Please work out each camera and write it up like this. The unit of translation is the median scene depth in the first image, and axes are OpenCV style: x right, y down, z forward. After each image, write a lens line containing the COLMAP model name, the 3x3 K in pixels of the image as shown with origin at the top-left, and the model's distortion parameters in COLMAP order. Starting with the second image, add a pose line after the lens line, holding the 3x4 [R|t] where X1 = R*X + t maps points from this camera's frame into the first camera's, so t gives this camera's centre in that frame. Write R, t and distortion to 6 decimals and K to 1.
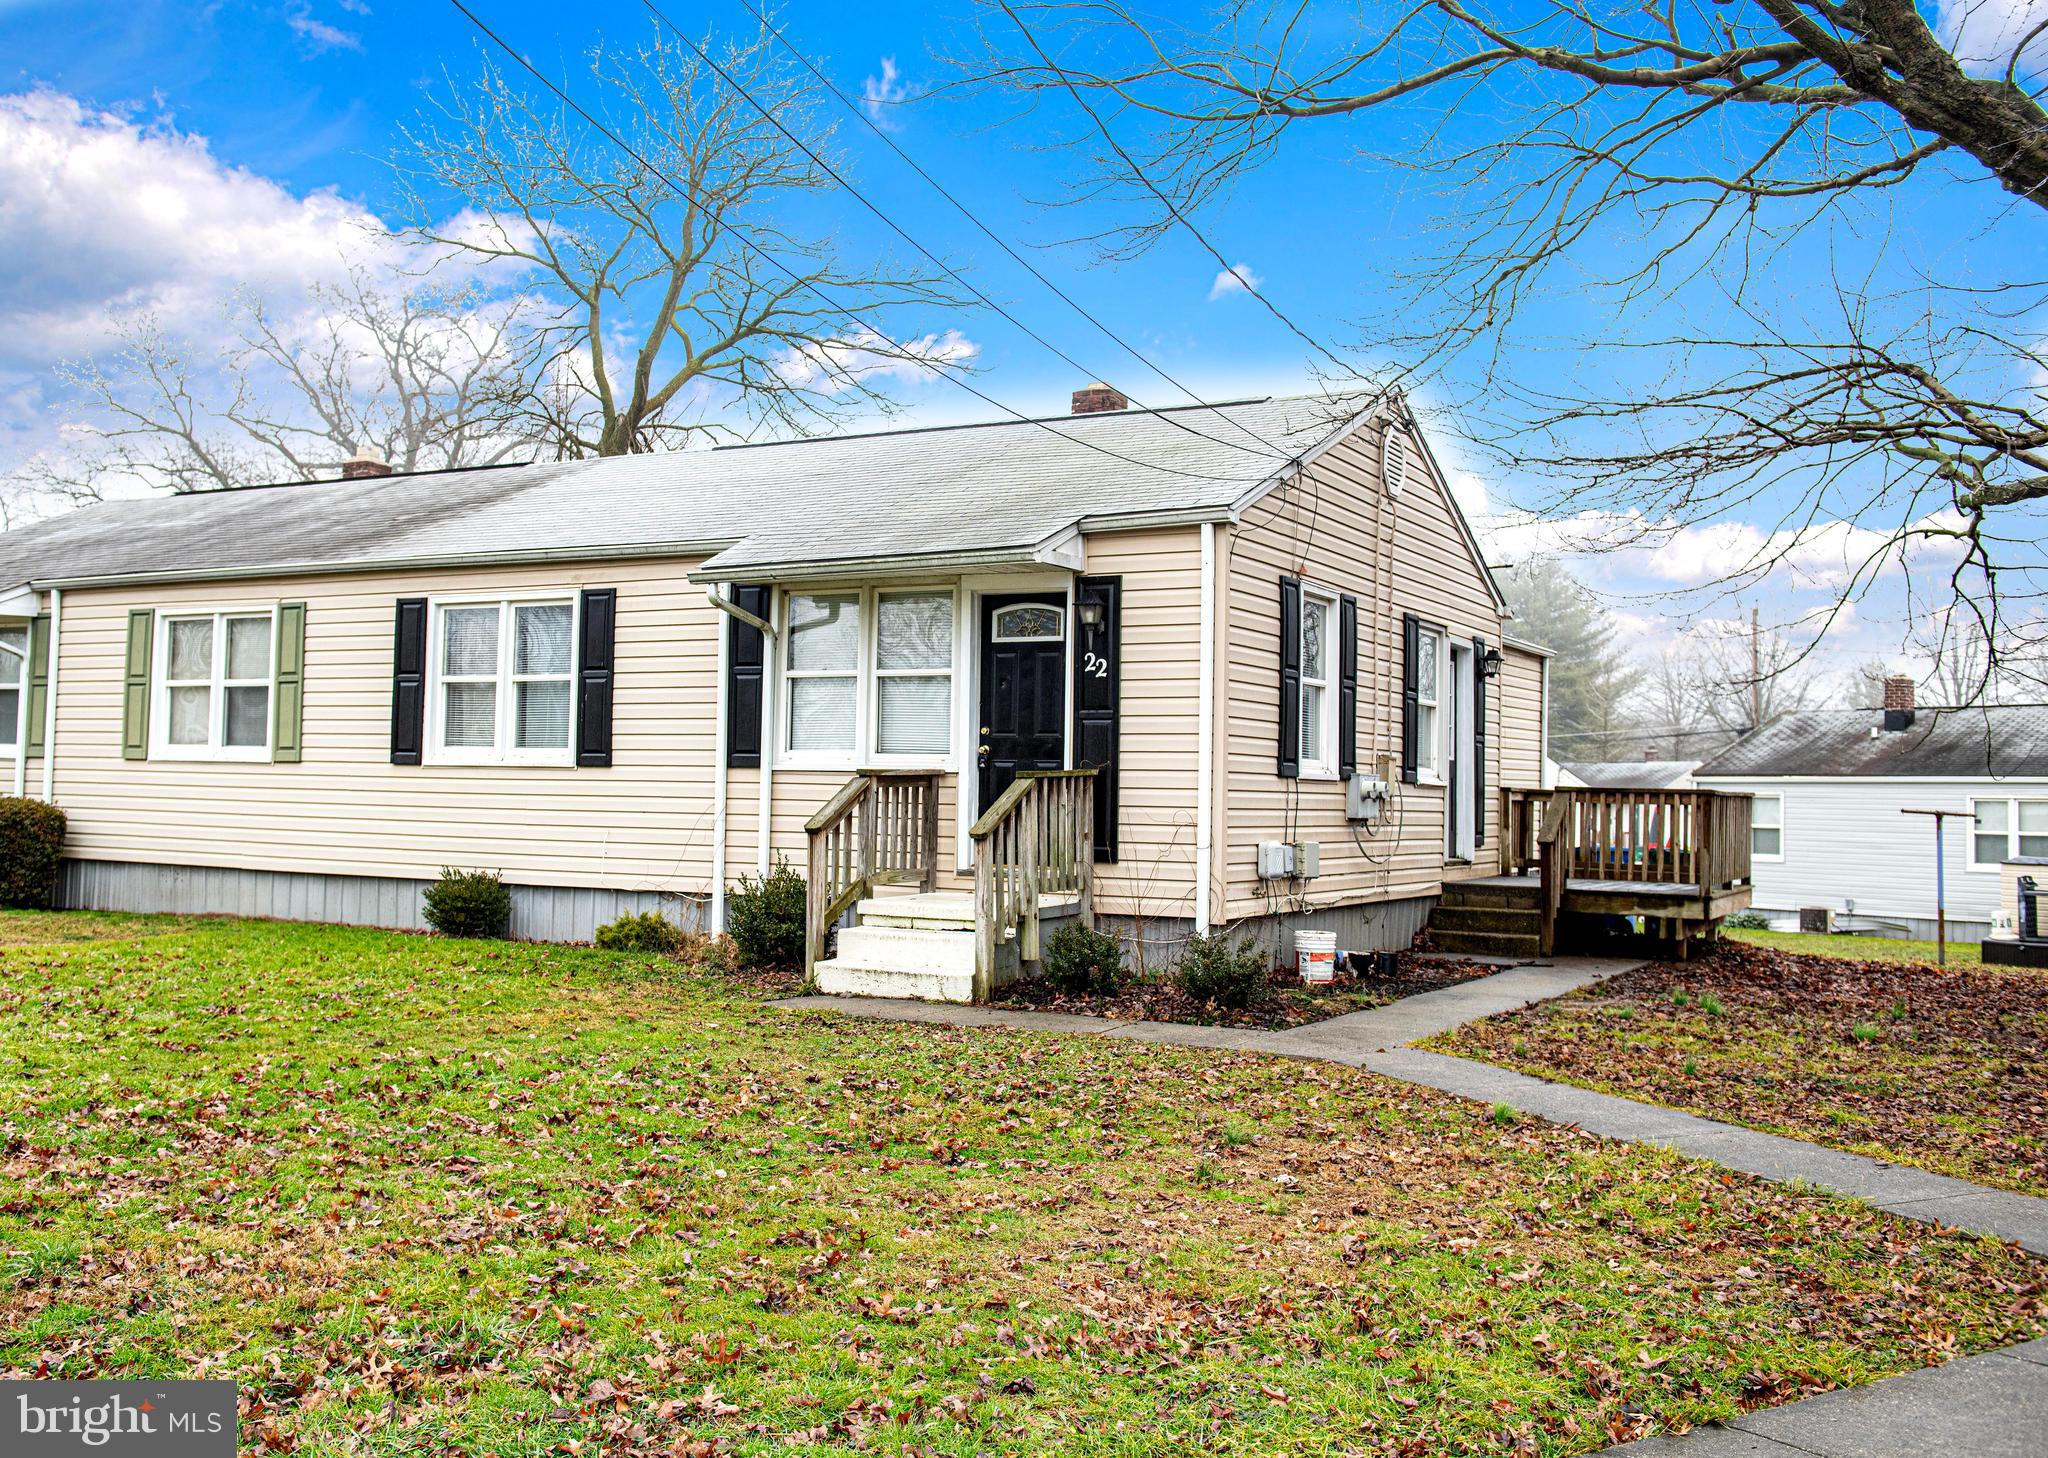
lens RADIAL K [[1961.2, 0, 947.5], [0, 1961.2, 705.0], [0, 0, 1]] dist [-0.006014, 0.000000]
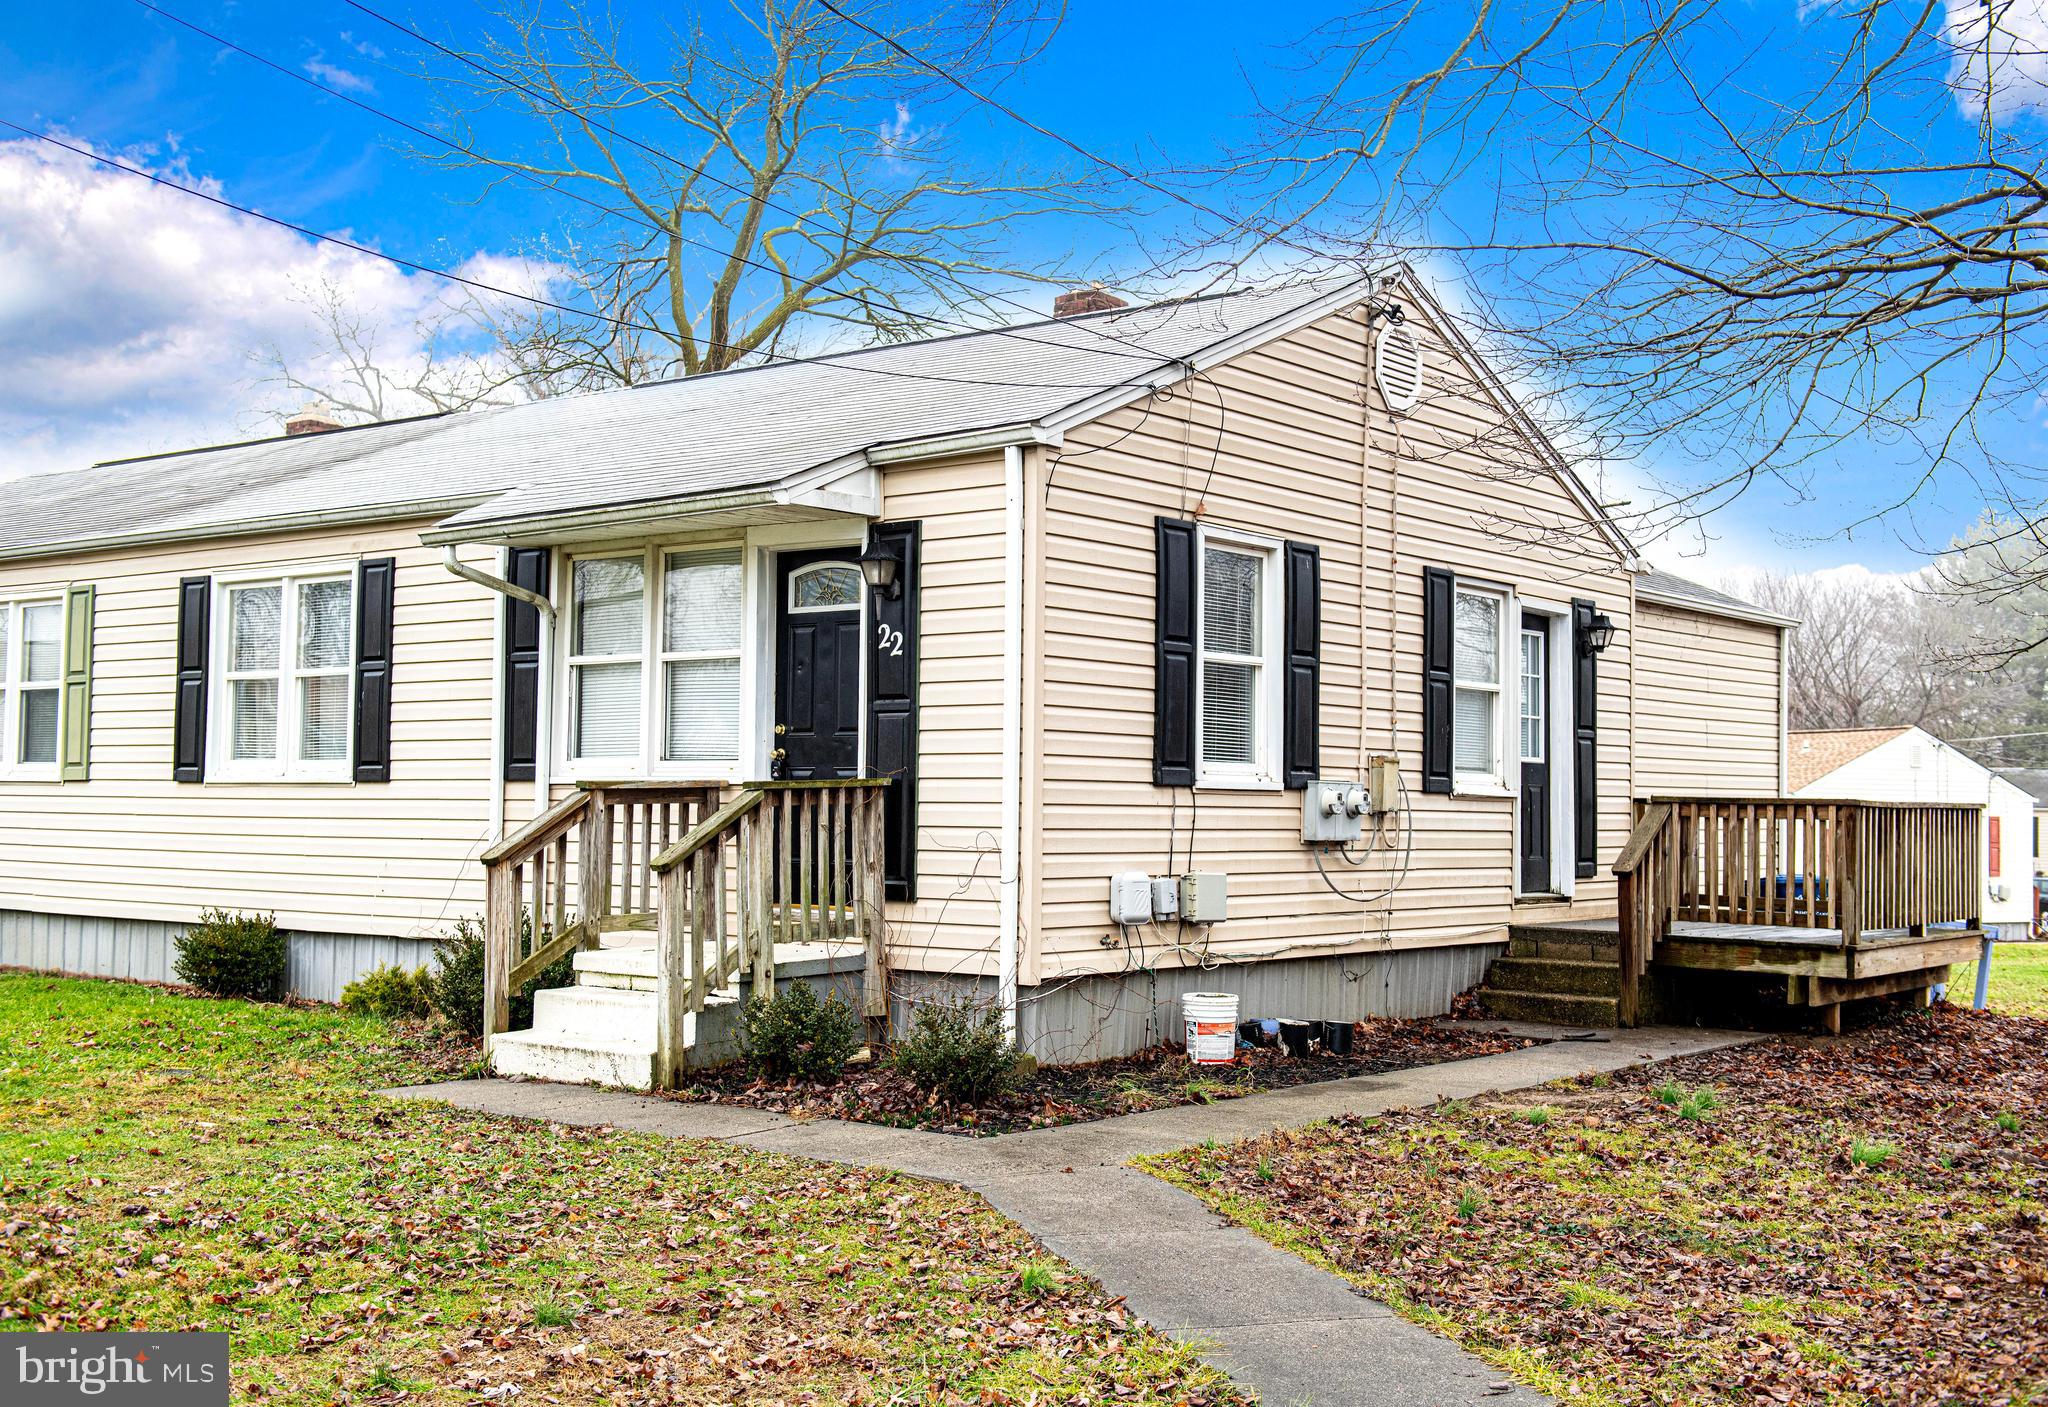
lens RADIAL K [[2272.7, 0, 1026.5], [0, 2272.7, 698.7], [0, 0, 1]] dist [0.058559, 0.000000]
pose [[0.989447, -0.015020, -0.144117, 0.214666], [0.014207, 0.999877, -0.006667, 0.007495], [0.144199, 0.004549, 0.989538, 0.119866]]
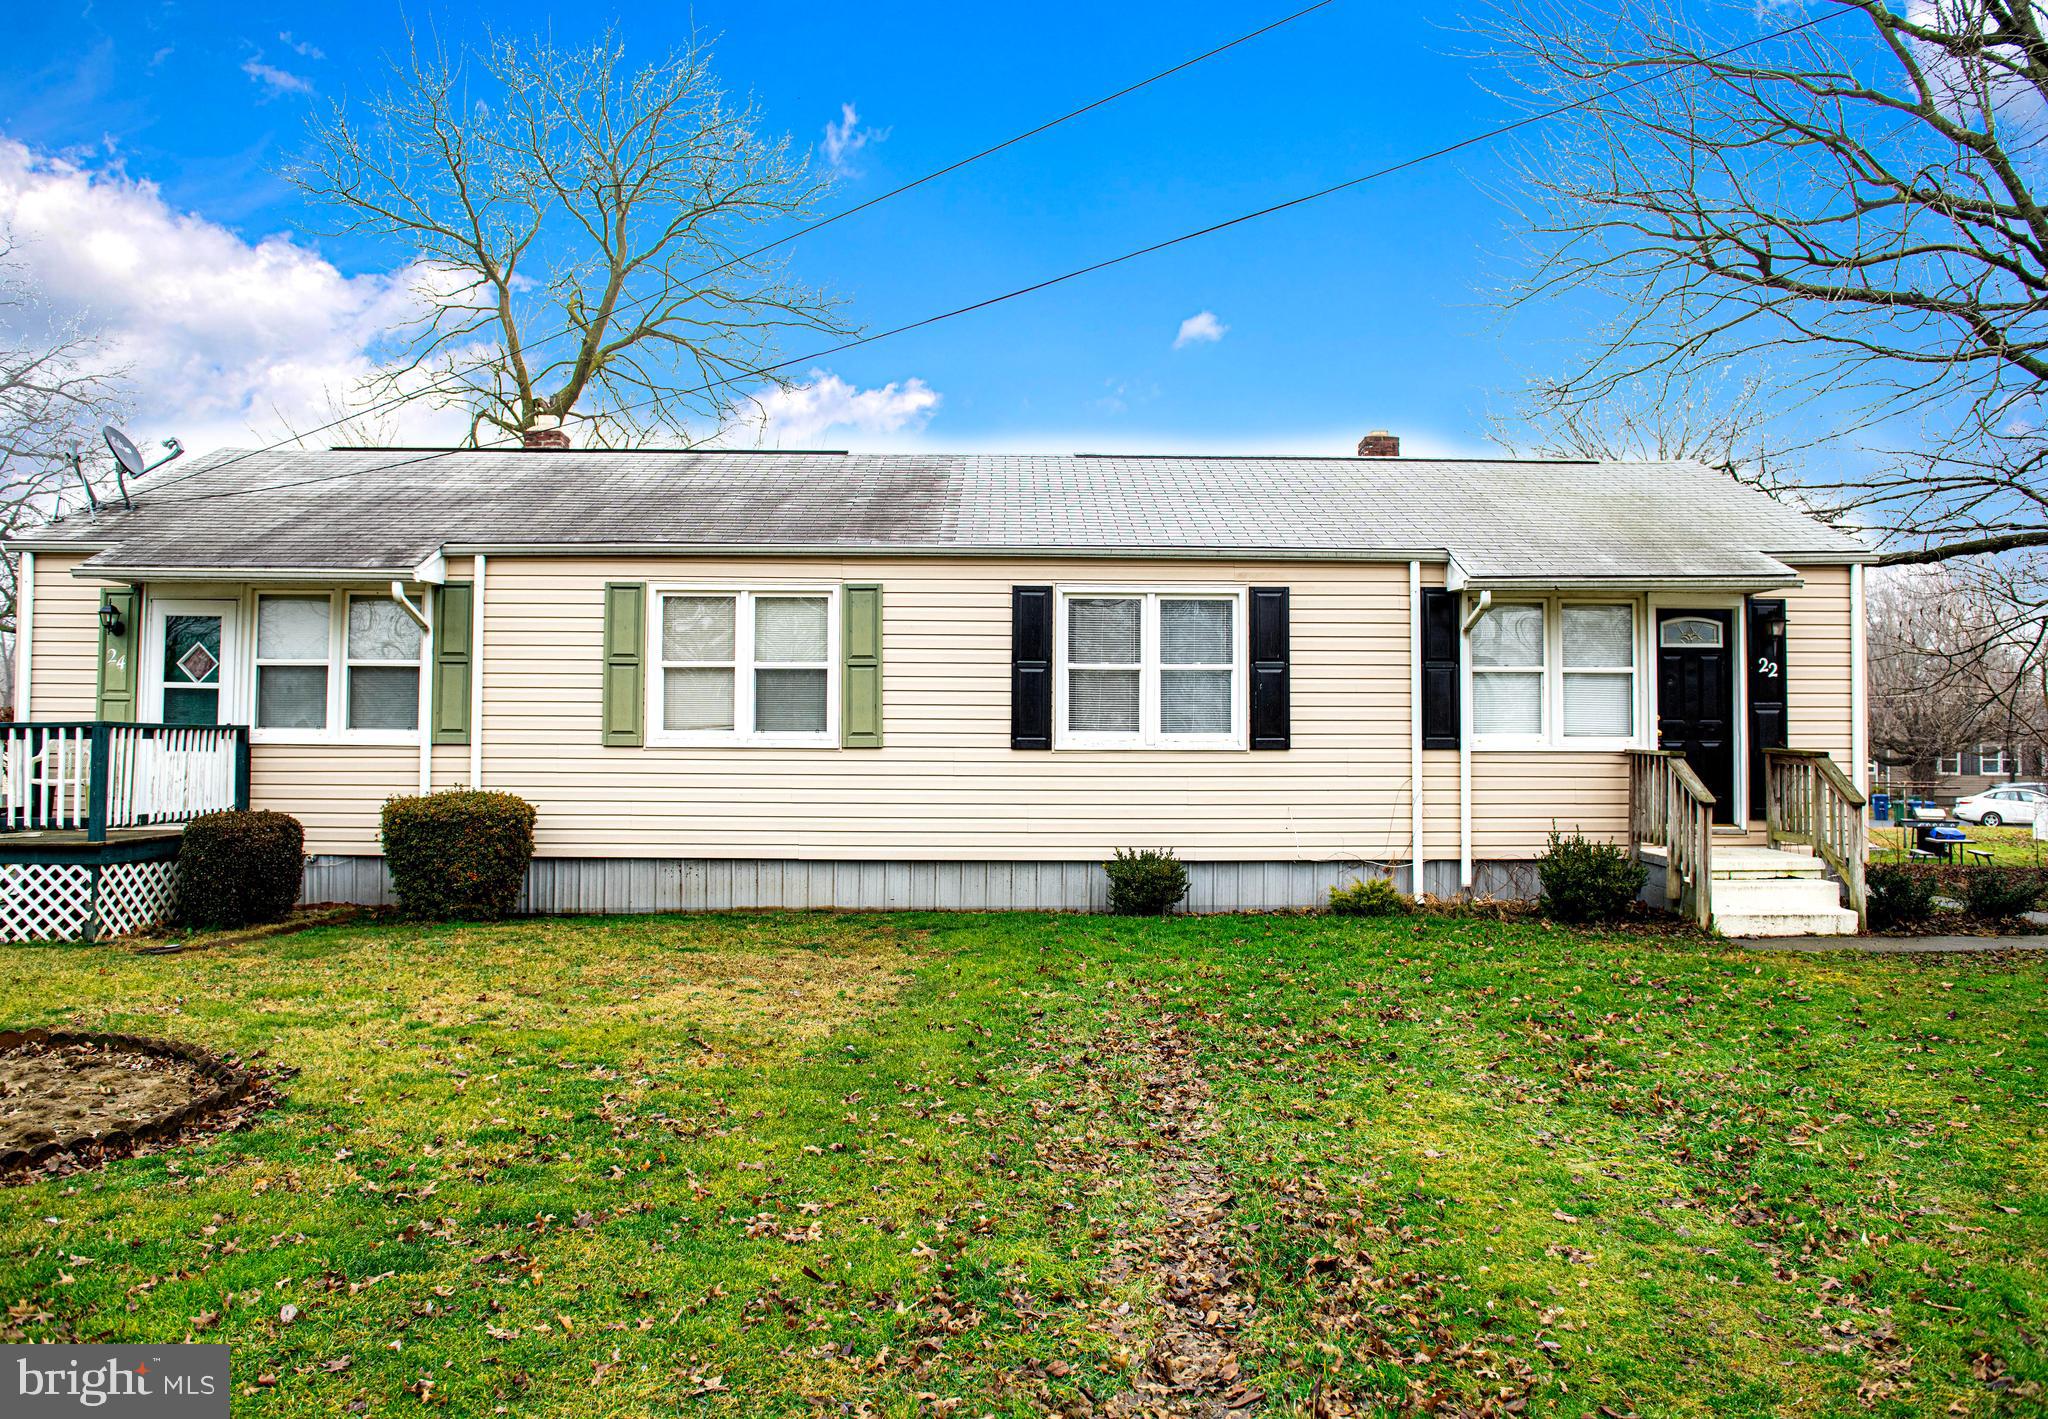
lens RADIAL K [[1538.1, 0, 1033.5], [0, 1538.1, 705.5], [0, 0, 1]] dist [-0.044950, 0.000912]
pose [[0.853054, -0.001421, 0.521820, -0.731925], [-0.010255, 0.999758, 0.019487, -0.008389], [-0.521721, -0.021975, 0.852833, 0.336019]]
